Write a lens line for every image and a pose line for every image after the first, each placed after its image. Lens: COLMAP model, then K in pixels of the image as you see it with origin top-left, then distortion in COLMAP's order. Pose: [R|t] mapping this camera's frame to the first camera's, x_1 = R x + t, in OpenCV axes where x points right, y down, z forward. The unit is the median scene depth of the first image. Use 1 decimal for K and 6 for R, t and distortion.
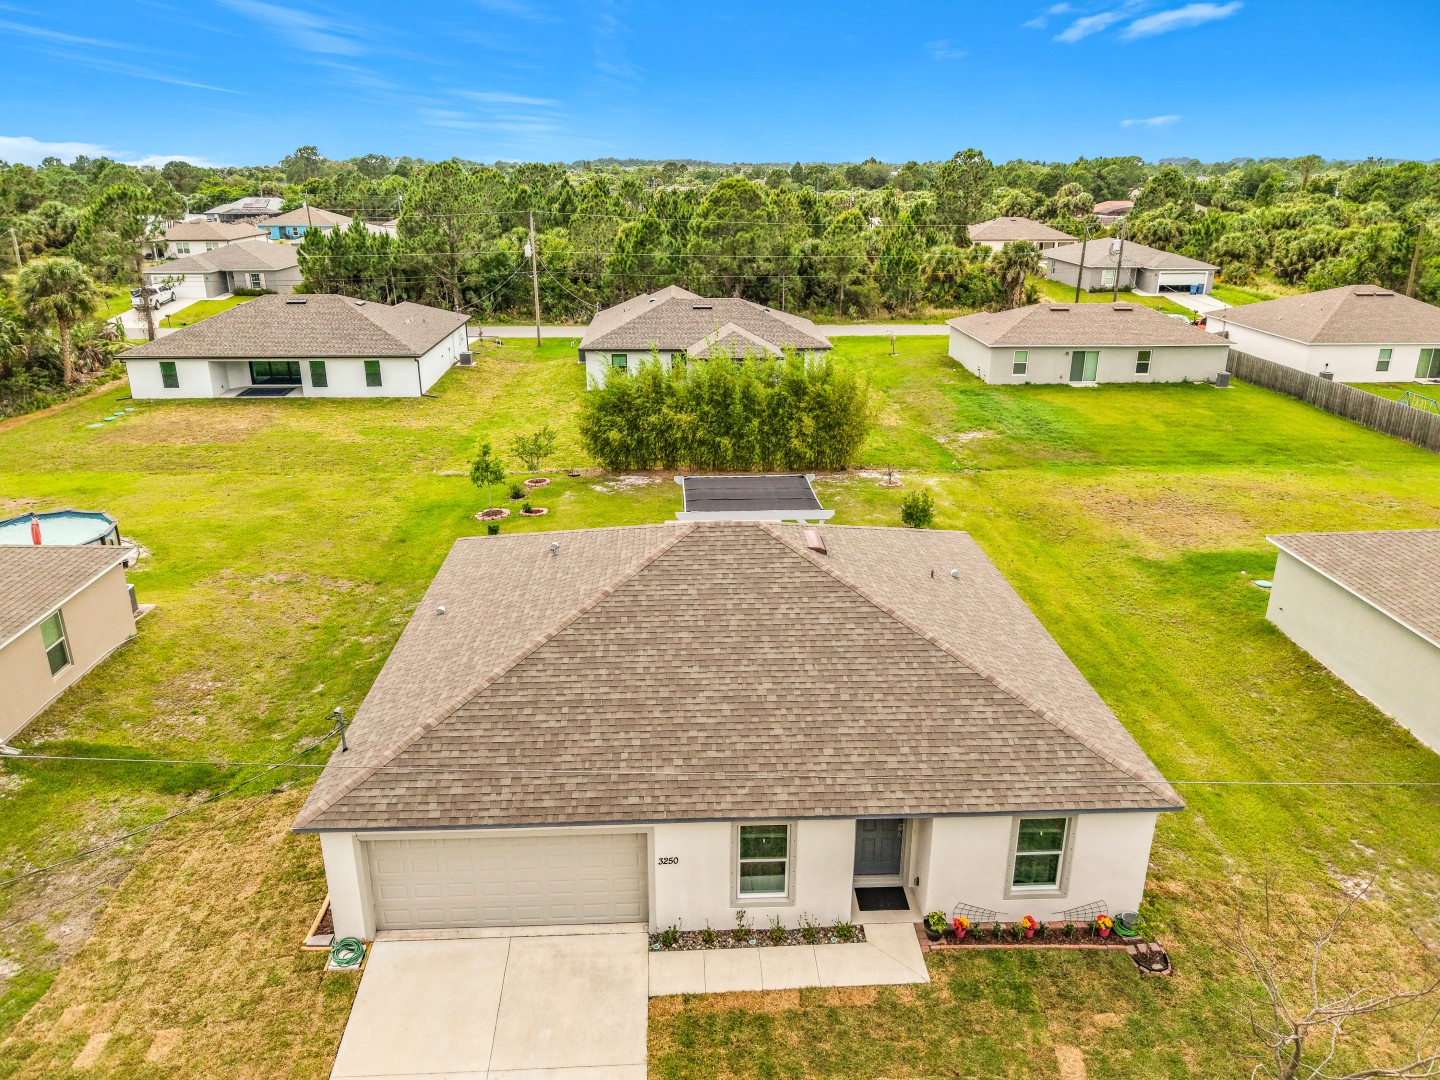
lens RADIAL K [[1003.1, 0, 720.0], [0, 1003.1, 540.0], [0, 0, 1]] dist [0.042640, -0.052318]
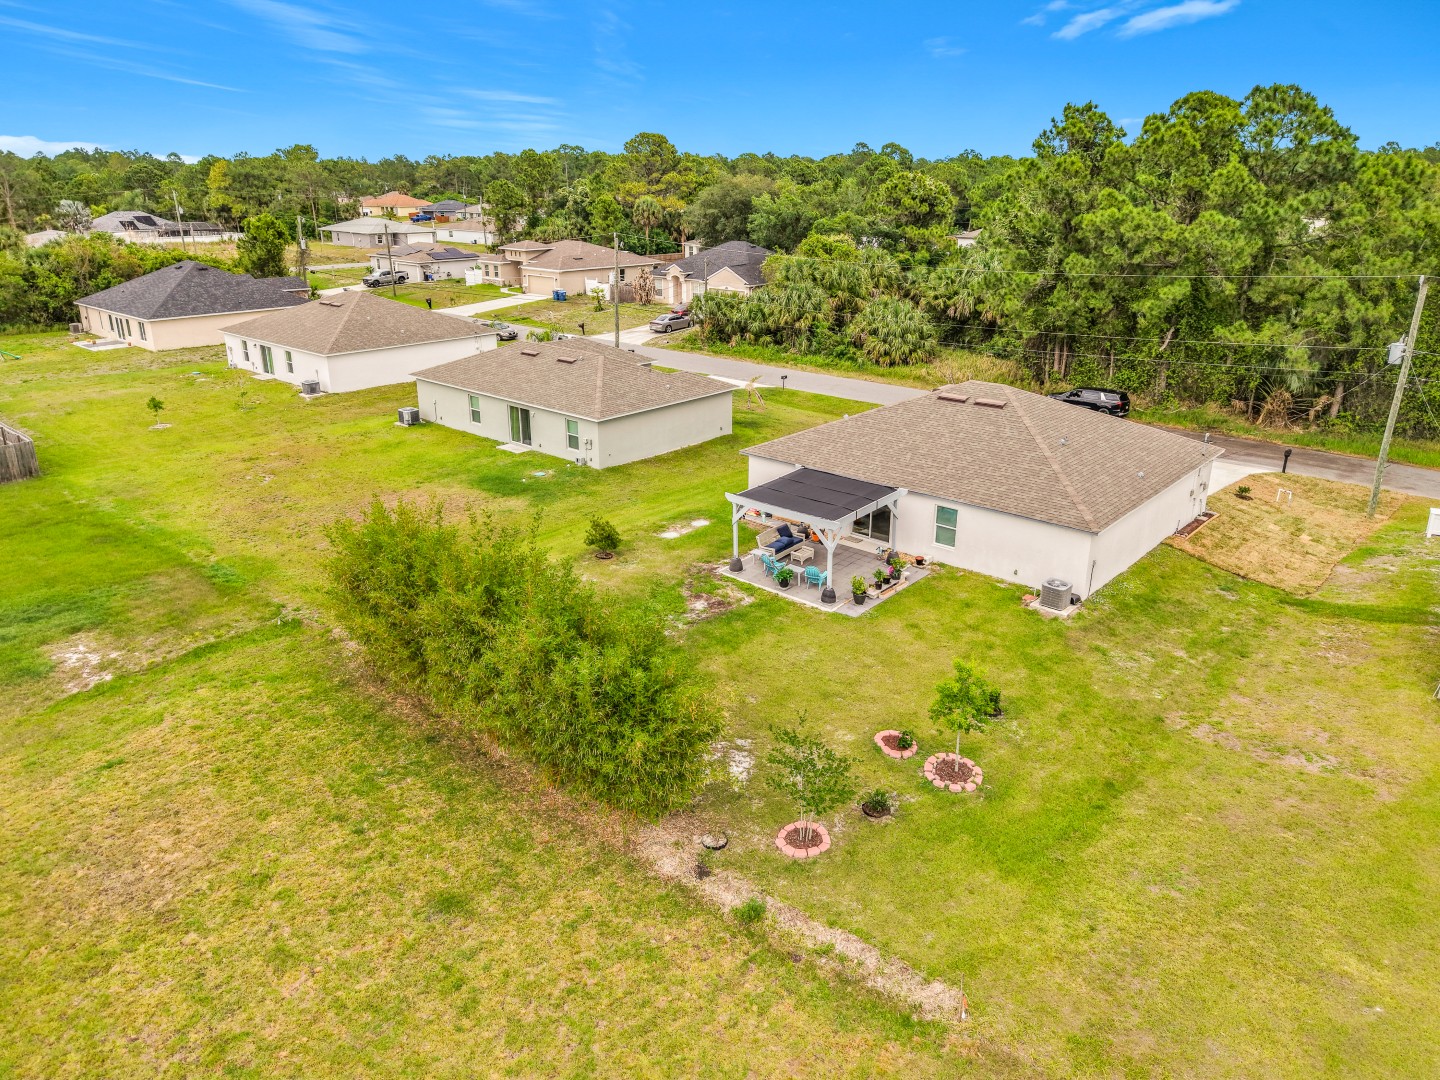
lens RADIAL K [[995.5, 0, 723.7], [0, 995.5, 507.8], [0, 0, 1]] dist [0.088666, -0.114748]
pose [[-0.723461, -0.221117, 0.653997, -1.058845], [0.239596, 0.808019, 0.538237, -1.108832], [-0.647455, 0.546088, -0.531592, 2.872769]]
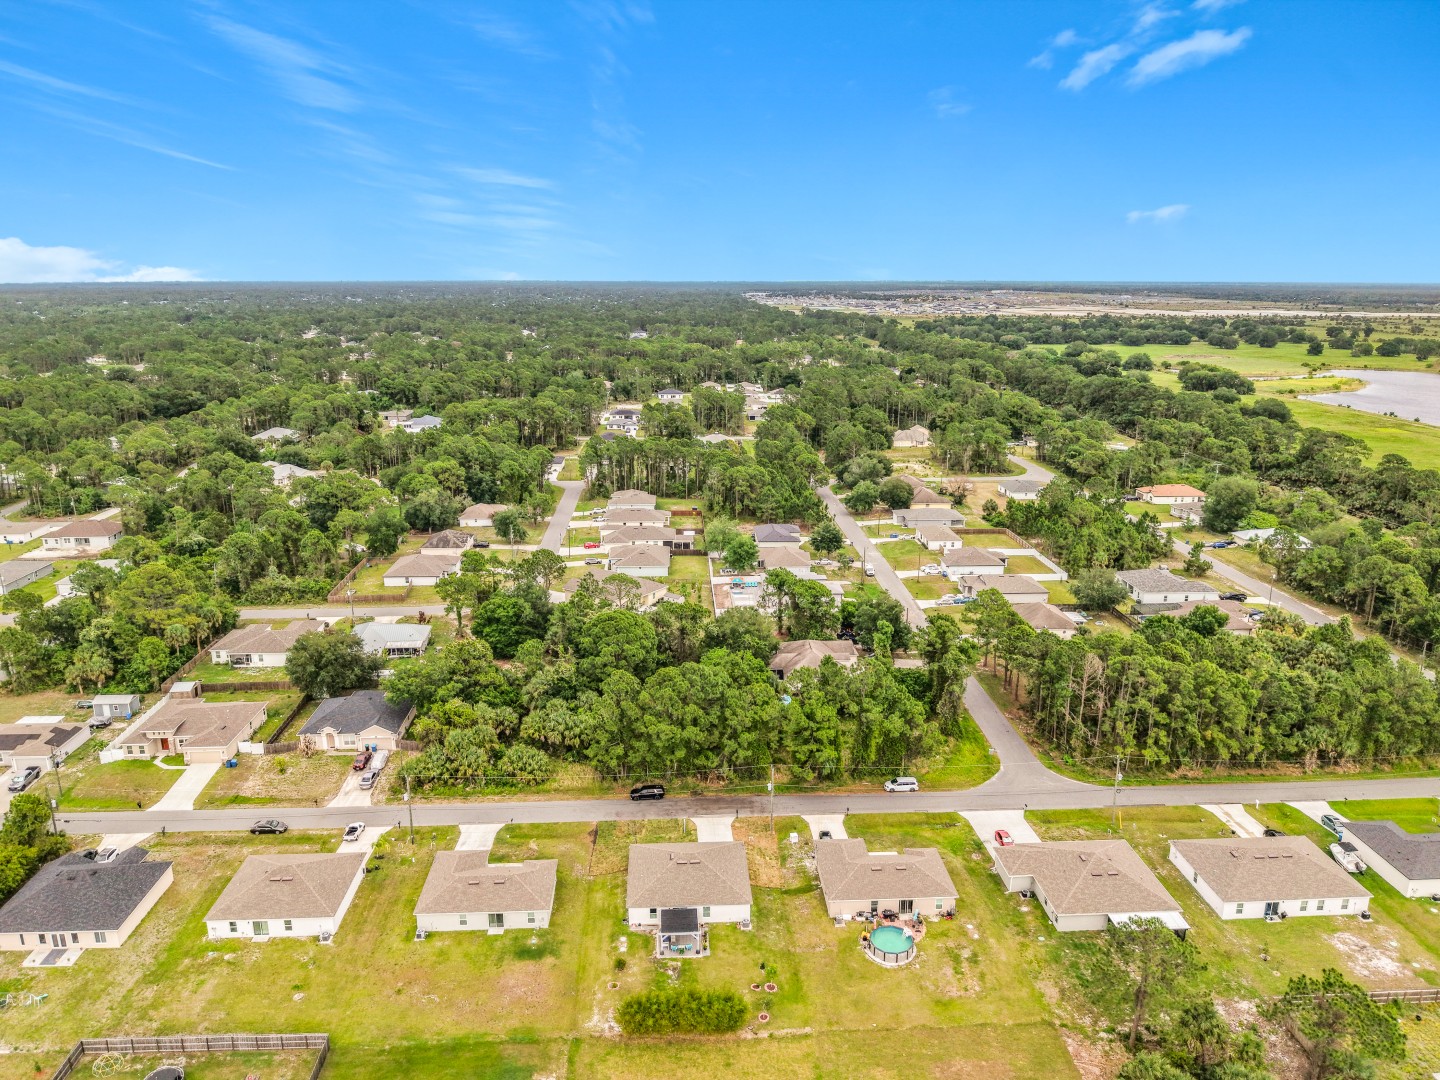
lens RADIAL K [[1012.8, 0, 722.6], [0, 1012.8, 517.7], [0, 0, 1]] dist [0.001776, -0.009108]
pose [[-0.999953, 0.004581, -0.008525, -0.174218], [-0.001058, 0.823861, 0.566791, -5.677550], [0.009620, 0.566774, -0.823817, 5.492083]]
